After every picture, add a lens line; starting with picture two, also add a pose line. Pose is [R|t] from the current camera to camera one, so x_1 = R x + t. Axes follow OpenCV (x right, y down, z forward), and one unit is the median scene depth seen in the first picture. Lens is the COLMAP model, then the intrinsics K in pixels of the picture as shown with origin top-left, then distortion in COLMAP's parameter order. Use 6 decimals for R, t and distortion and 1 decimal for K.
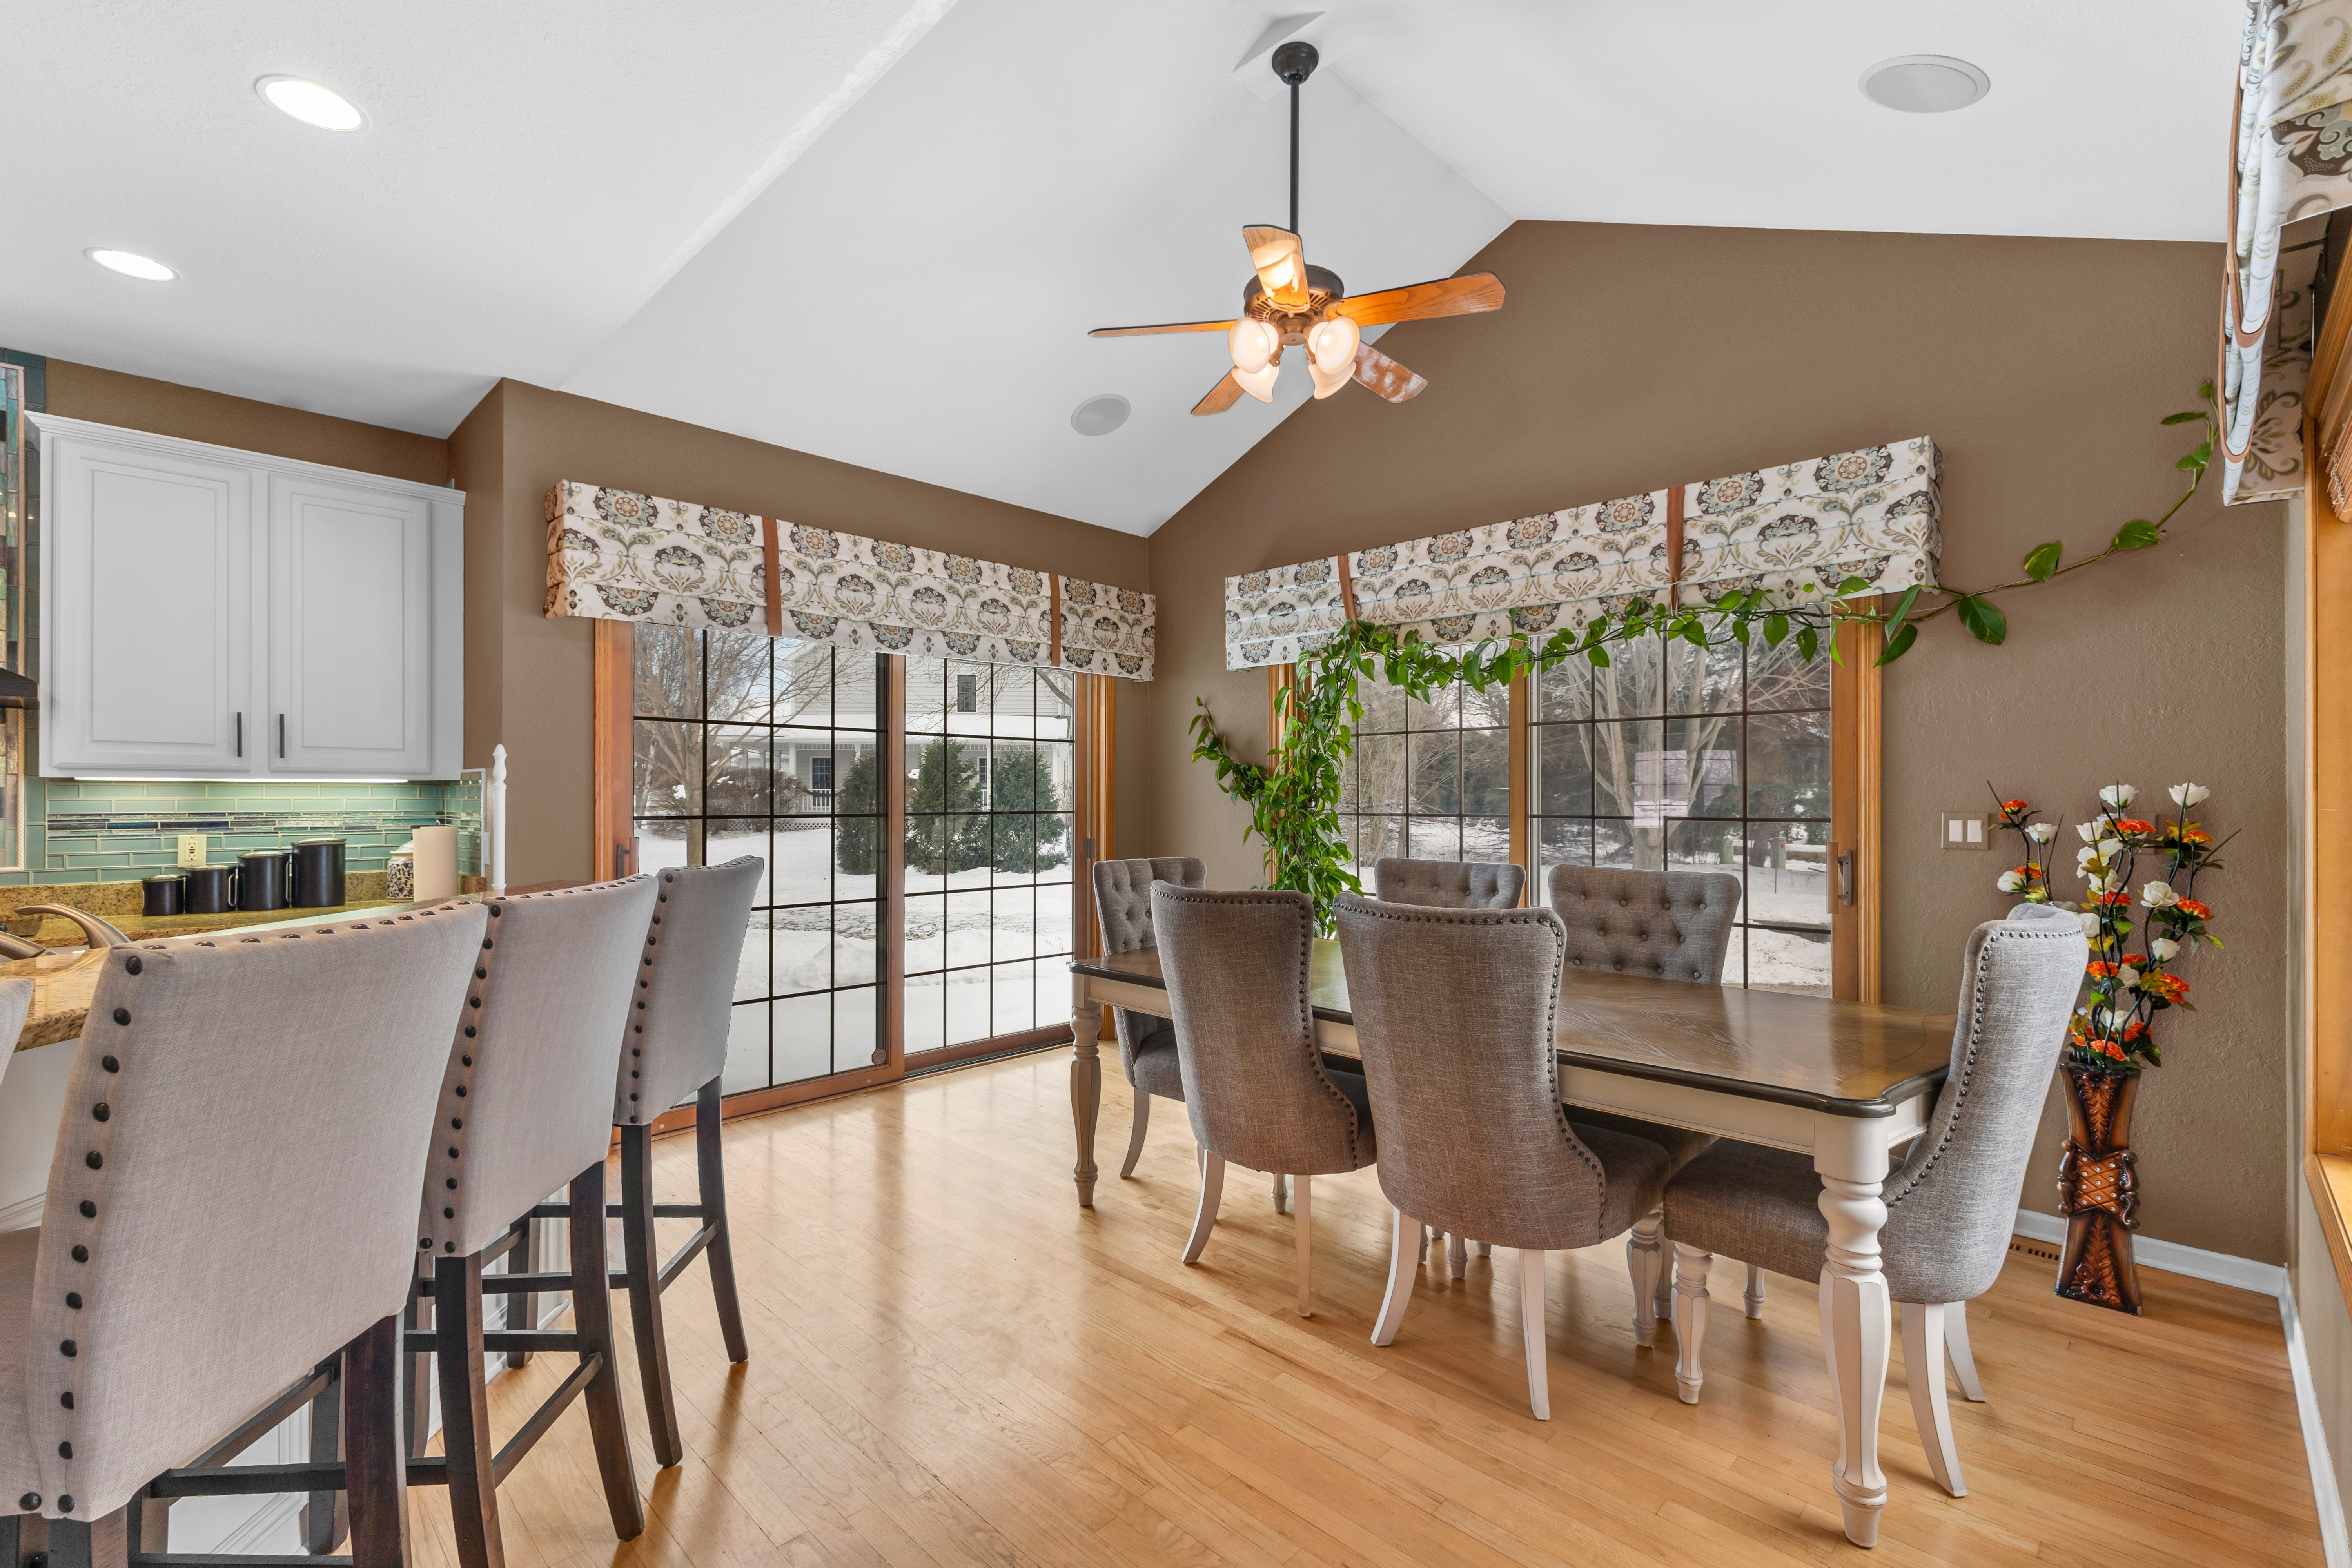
lens RADIAL K [[1023.0, 0, 1174.5], [0, 1023.0, 793.0], [0, 0, 1]] dist [0.009013, 0.000154]
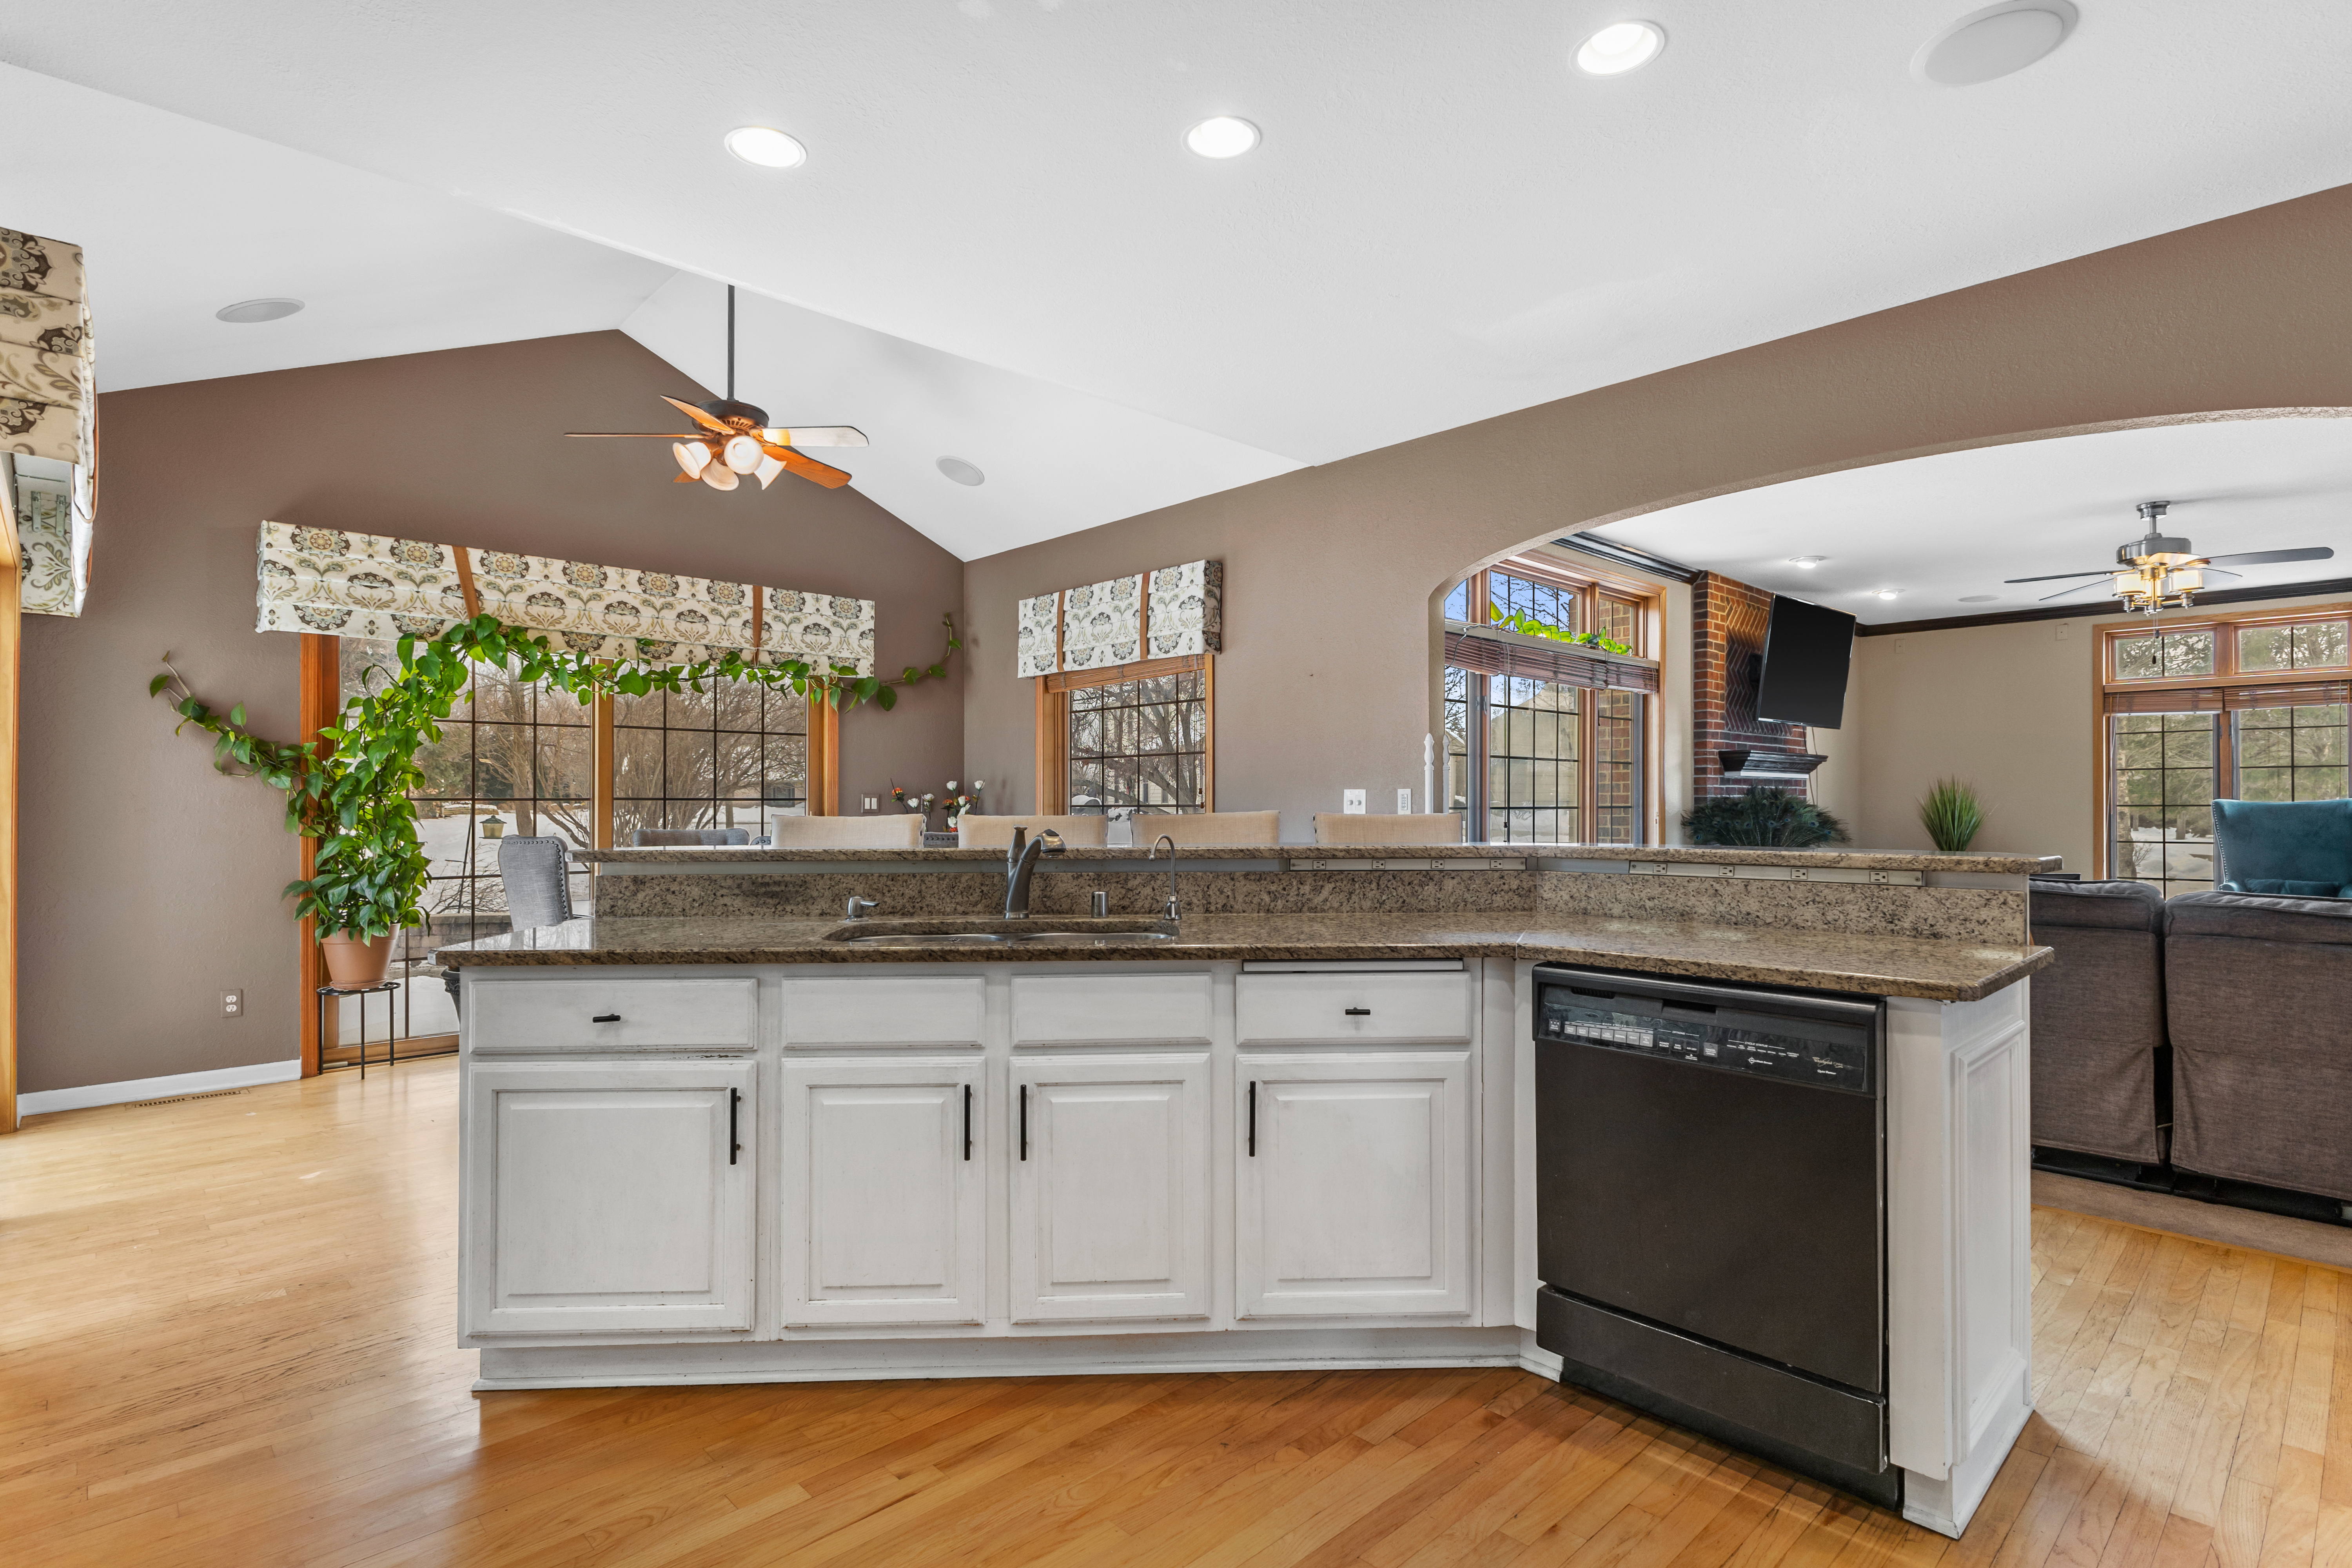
lens RADIAL K [[1151.2, 0, 1177.3], [0, 1151.2, 797.3], [0, 0, 1]] dist [0.002052, 0.000597]
pose [[0.037200, 0.005730, 0.999291, -1.134644], [-0.002767, 0.999980, -0.005631, 0.028484], [-0.999304, -0.002556, 0.037215, 0.272307]]
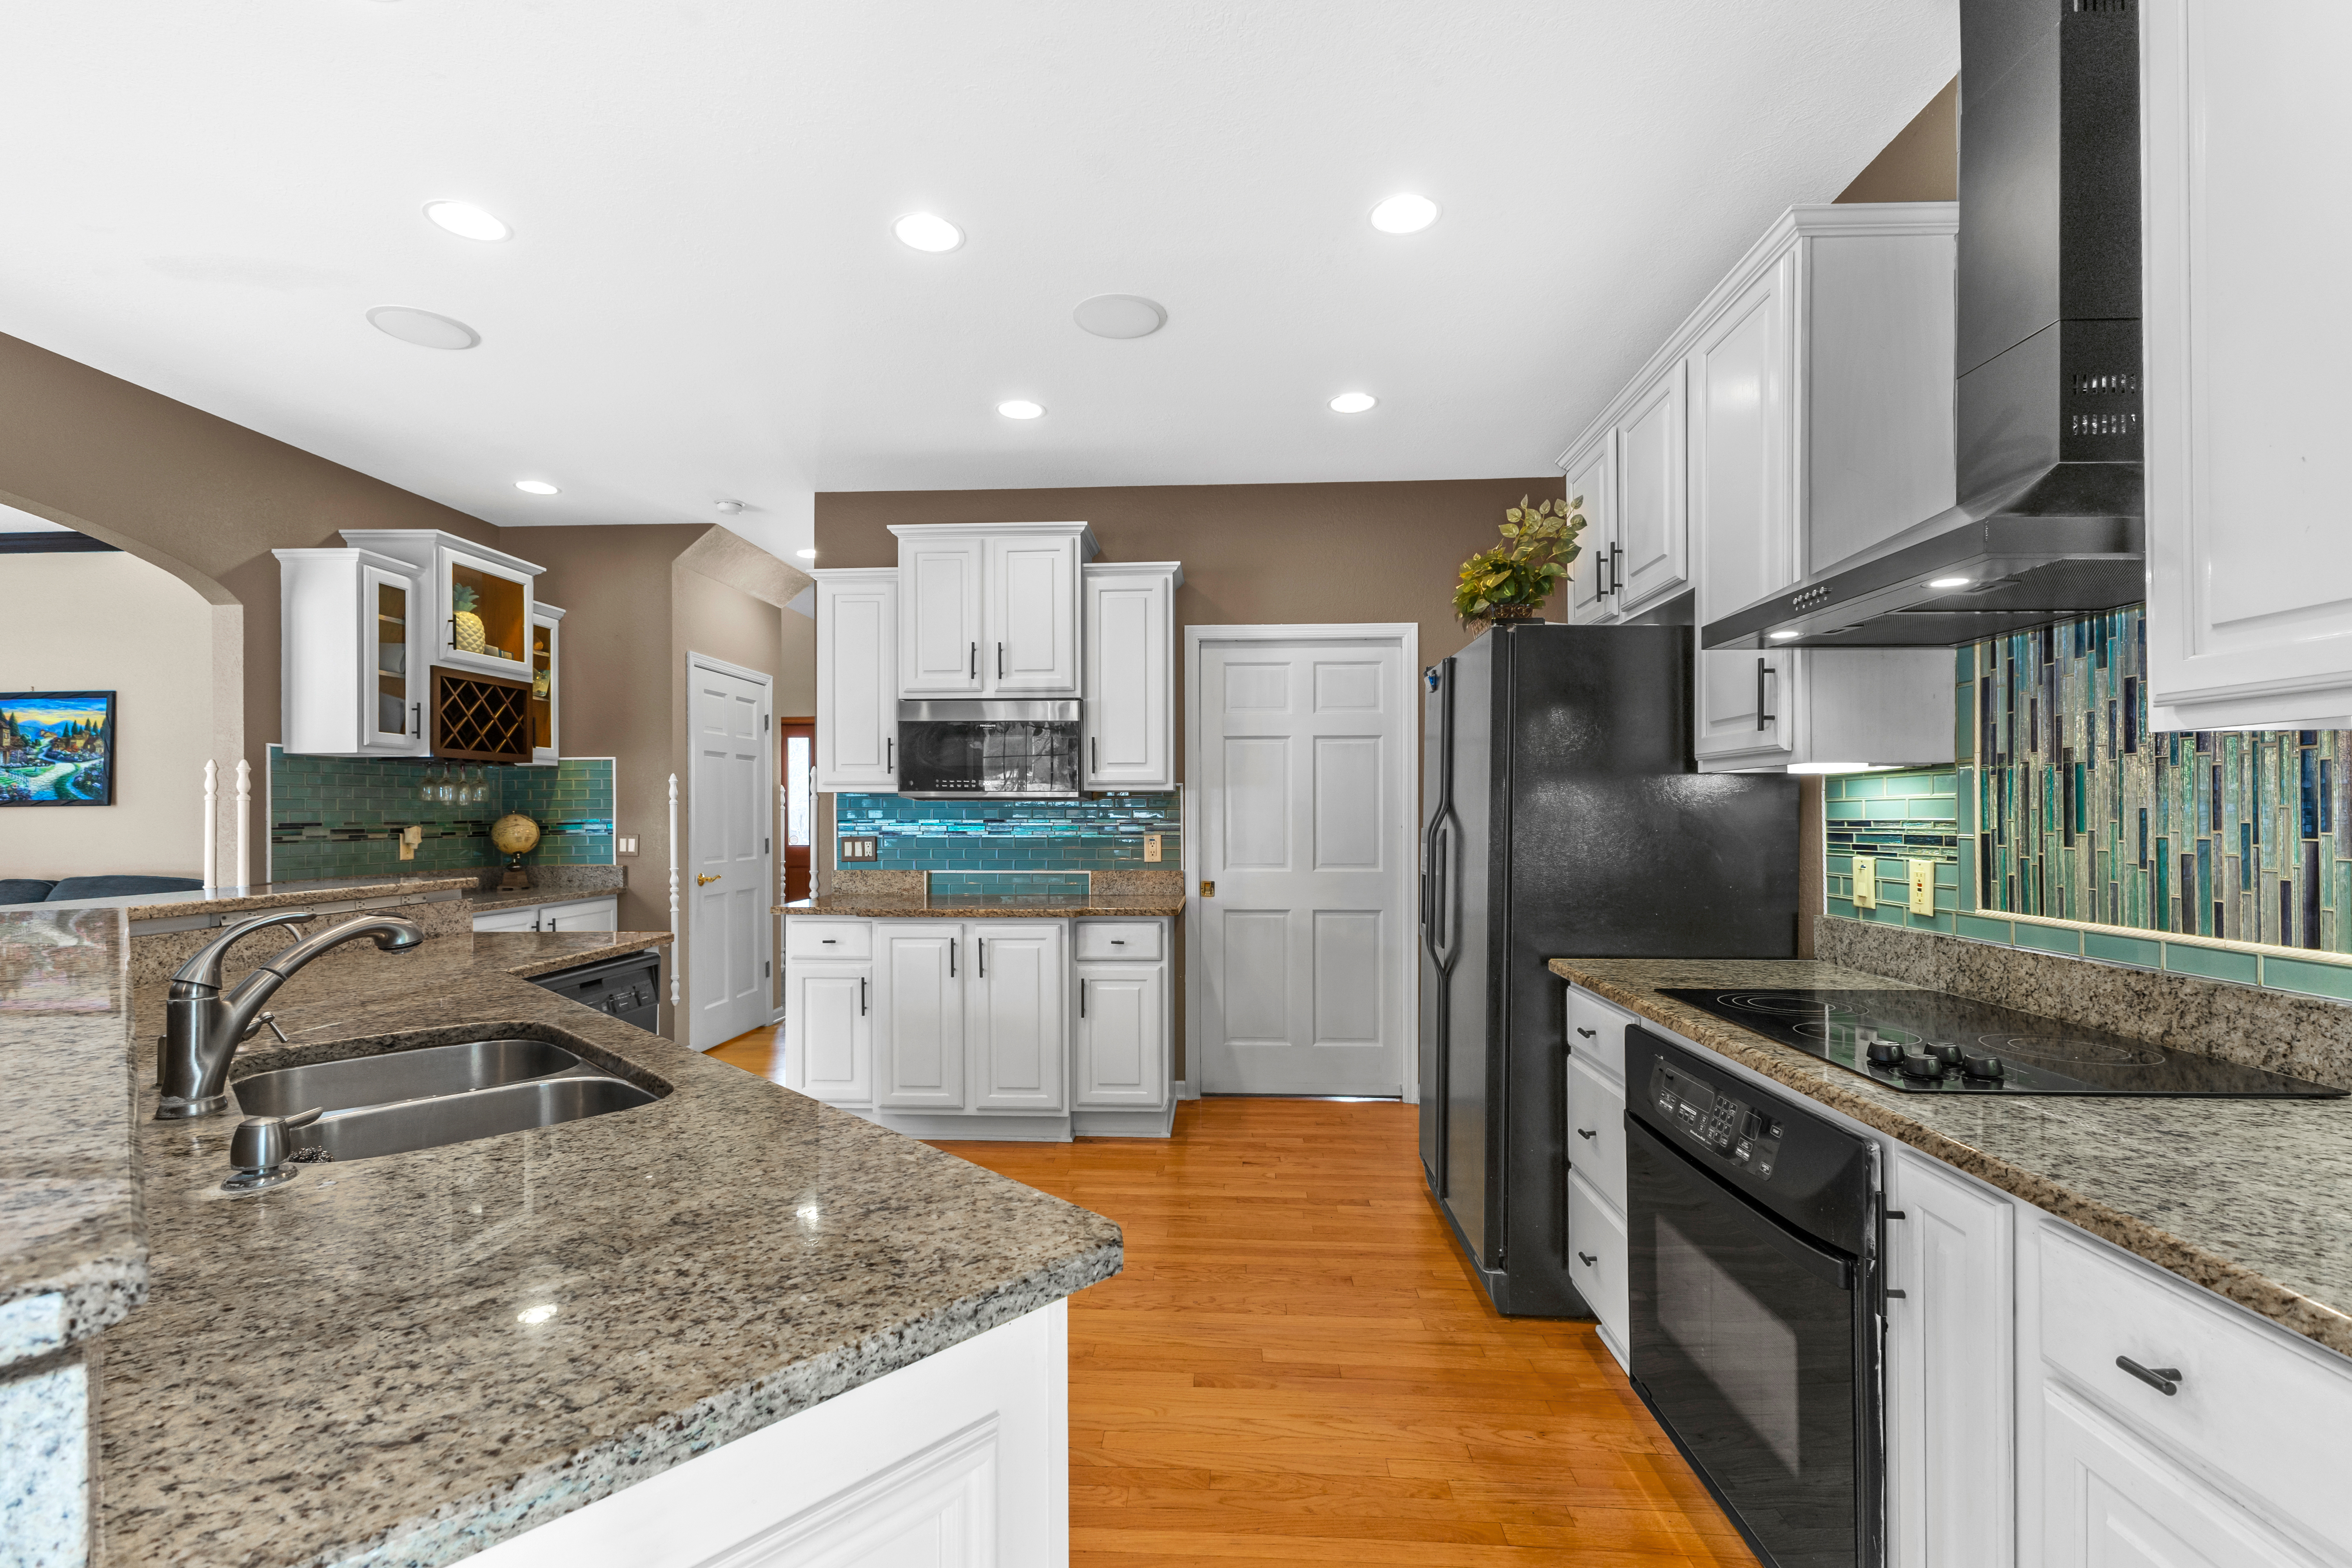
lens RADIAL K [[1025.4, 0, 1175.6], [0, 1025.4, 814.6], [0, 0, 1]] dist [-0.001867, -0.000035]
pose [[-0.749313, 0.003261, -0.662208, -0.430808], [0.007563, 0.999965, -0.003633, 0.012060], [0.662173, -0.007731, -0.749311, 0.841700]]
